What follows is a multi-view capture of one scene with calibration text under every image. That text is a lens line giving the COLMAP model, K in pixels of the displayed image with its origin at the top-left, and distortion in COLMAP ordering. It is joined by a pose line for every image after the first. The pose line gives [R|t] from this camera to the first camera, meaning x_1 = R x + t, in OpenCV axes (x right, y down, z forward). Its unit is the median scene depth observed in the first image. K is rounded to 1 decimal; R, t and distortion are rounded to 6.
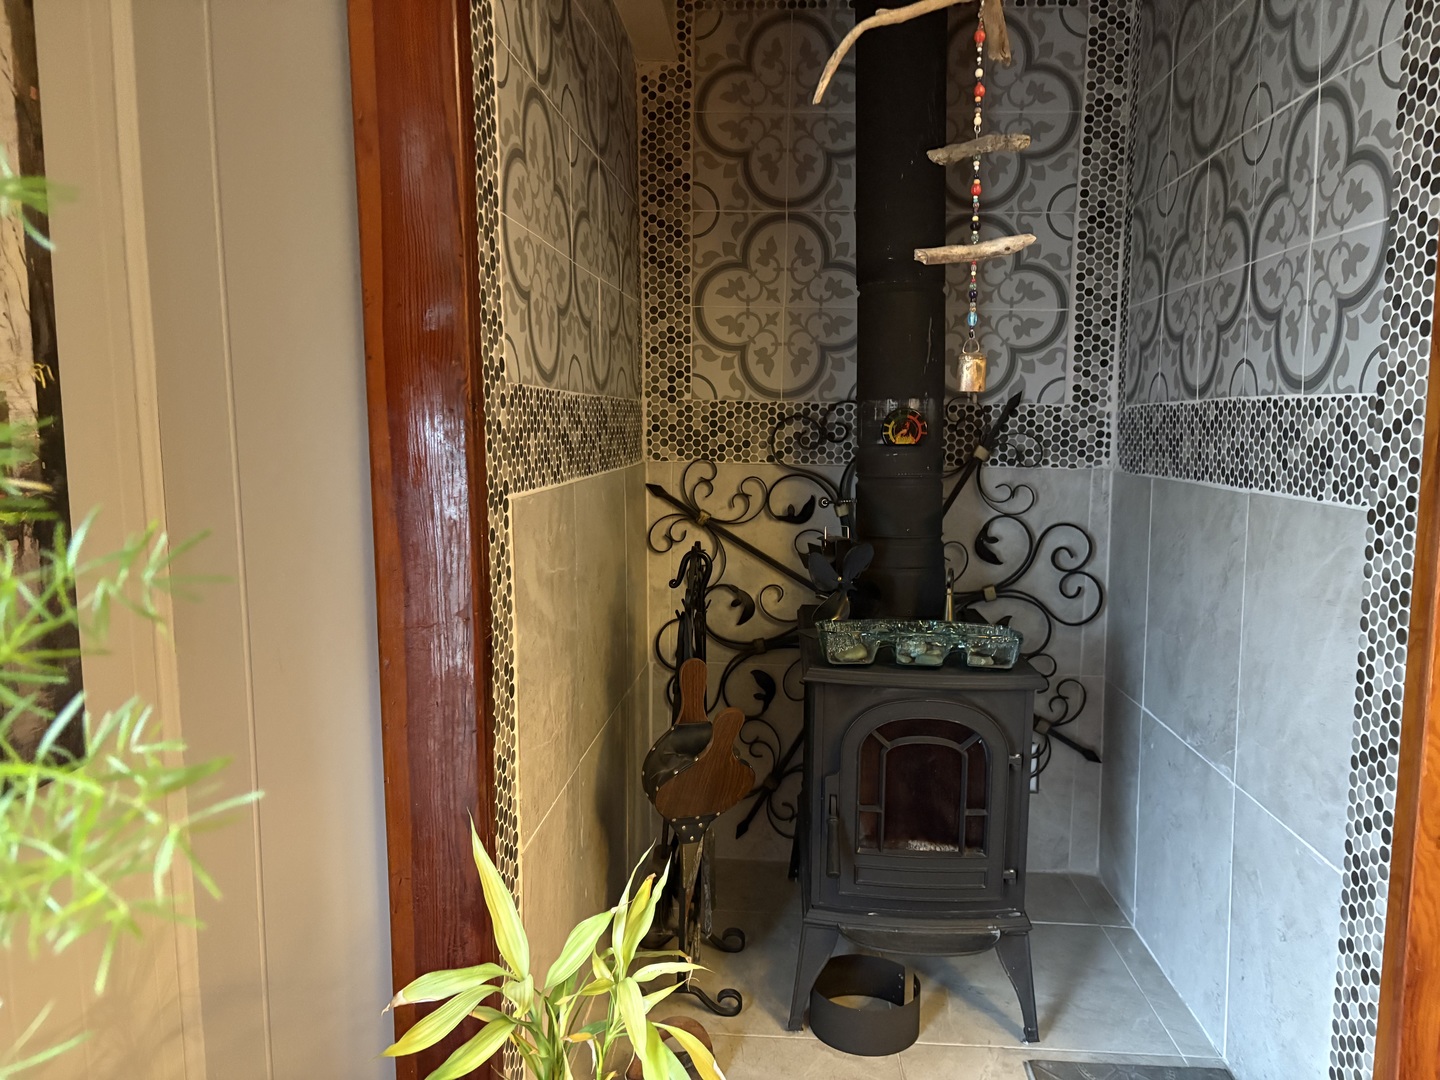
lens RADIAL K [[1095.6, 0, 728.2], [0, 1095.6, 546.5], [0, 0, 1]] dist [0.055224, -0.040385]
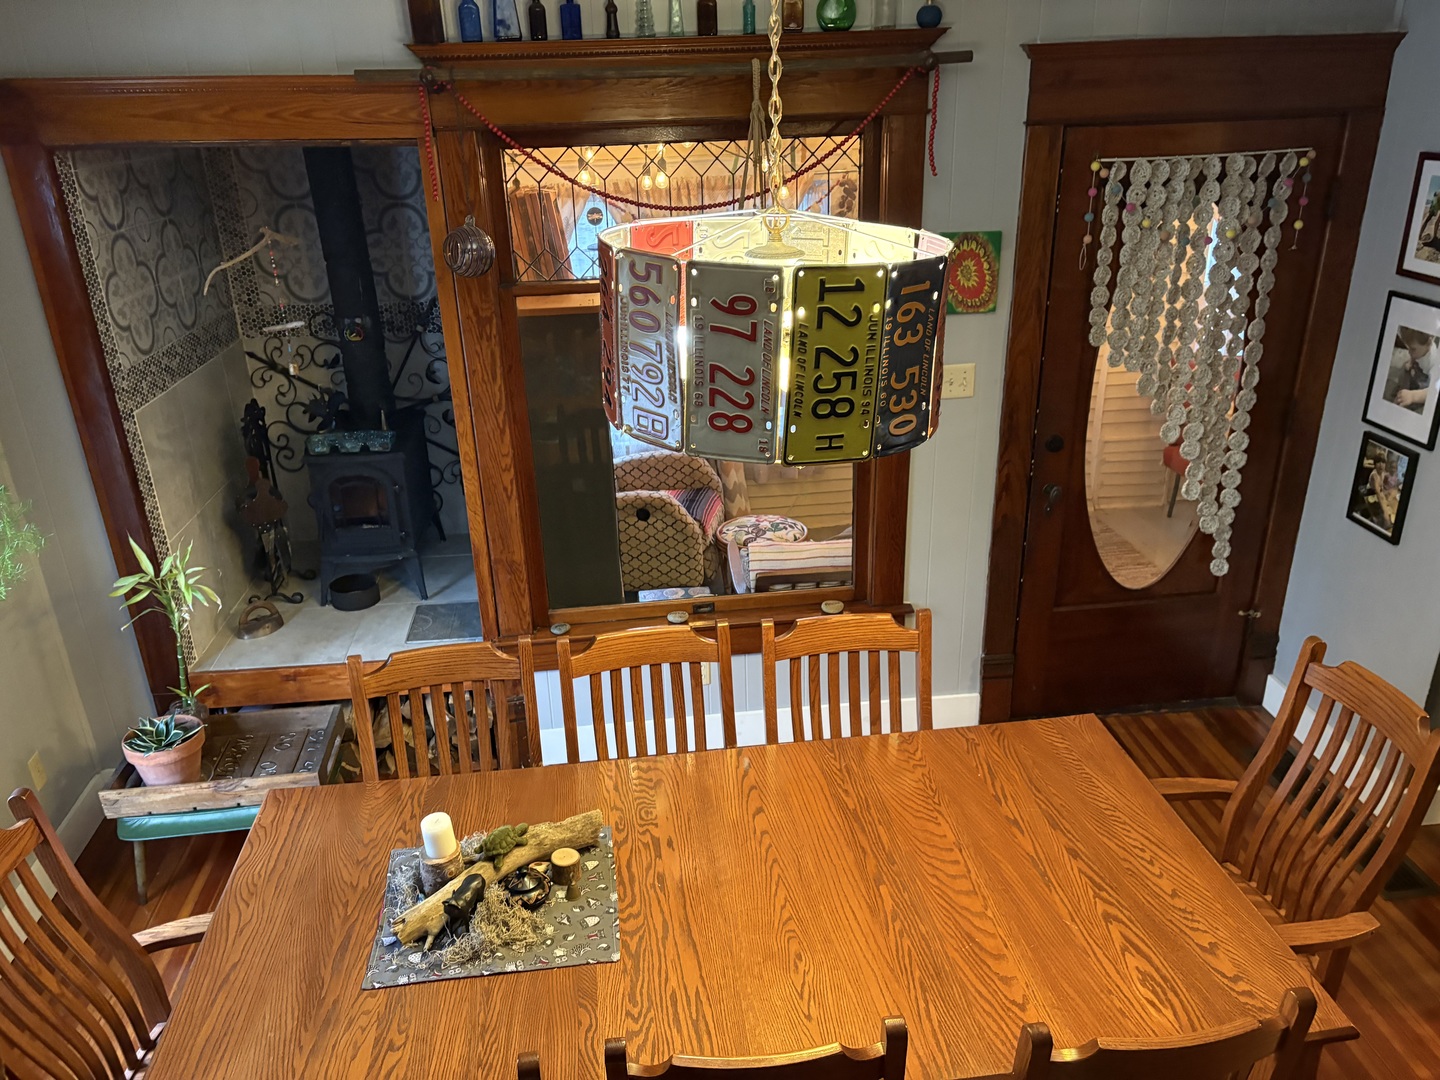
lens RADIAL K [[1095.6, 0, 712.5], [0, 1095.6, 542.2], [0, 0, 1]] dist [0.055224, -0.040385]
pose [[0.987306, -0.089357, 0.131313, 0.442613], [0.049642, 0.958923, 0.279290, -0.236366], [-0.150876, -0.269226, 0.951185, -1.016728]]
